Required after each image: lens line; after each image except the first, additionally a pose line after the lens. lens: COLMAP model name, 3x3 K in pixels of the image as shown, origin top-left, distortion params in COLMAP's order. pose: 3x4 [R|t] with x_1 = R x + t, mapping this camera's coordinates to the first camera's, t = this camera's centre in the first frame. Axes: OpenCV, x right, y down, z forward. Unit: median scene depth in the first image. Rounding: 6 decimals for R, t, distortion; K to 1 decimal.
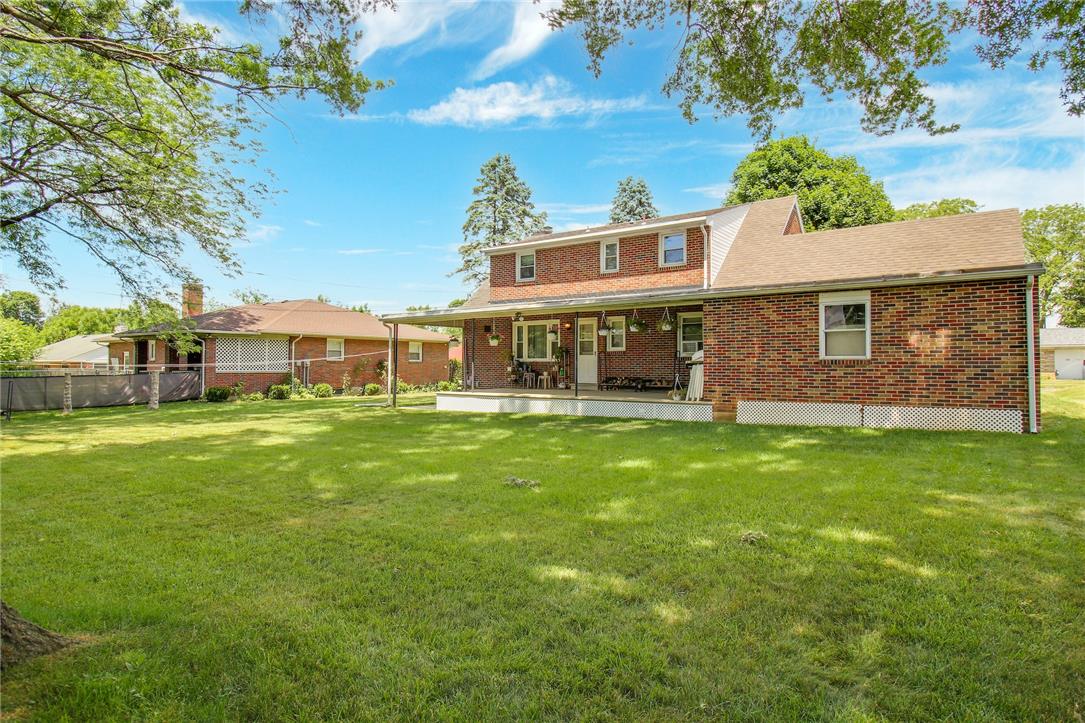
lens RADIAL K [[598.3, 0, 542.5], [0, 598.3, 361.5], [0, 0, 1]] dist [0.000331, -0.000436]
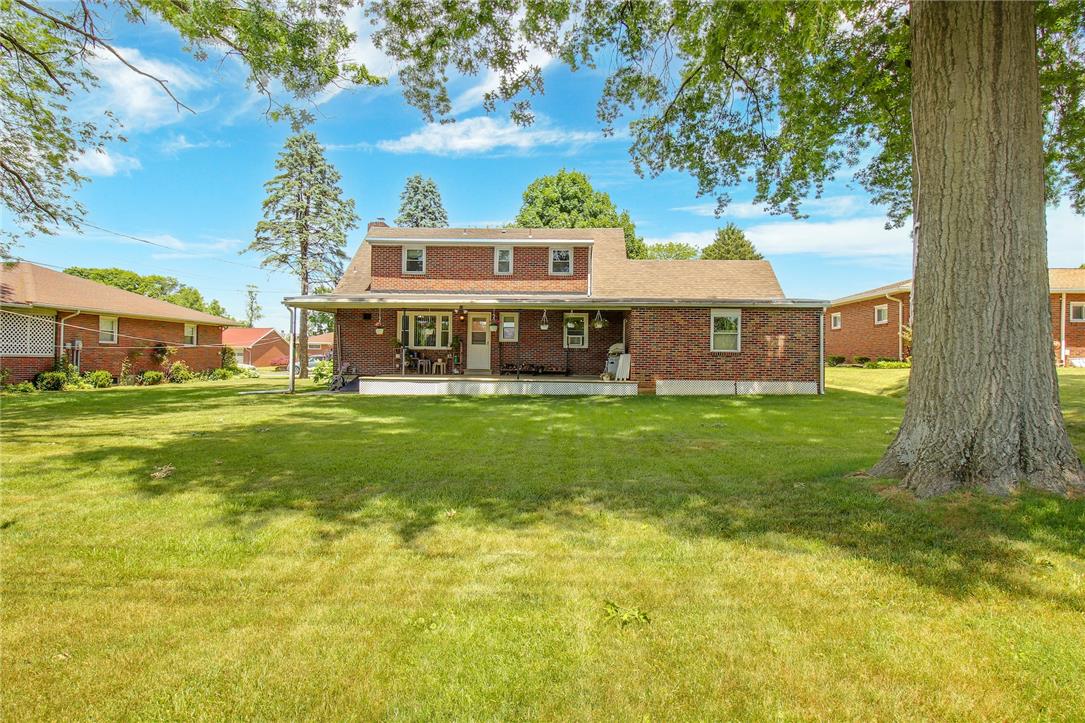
lens RADIAL K [[621.2, 0, 541.2], [0, 621.2, 330.8], [0, 0, 1]] dist [0.001579, 0.000059]
pose [[0.843452, 0.035158, 0.536052, -0.473539], [-0.016803, 0.999094, -0.039087, 0.007782], [-0.536941, 0.023961, 0.843279, -0.066823]]
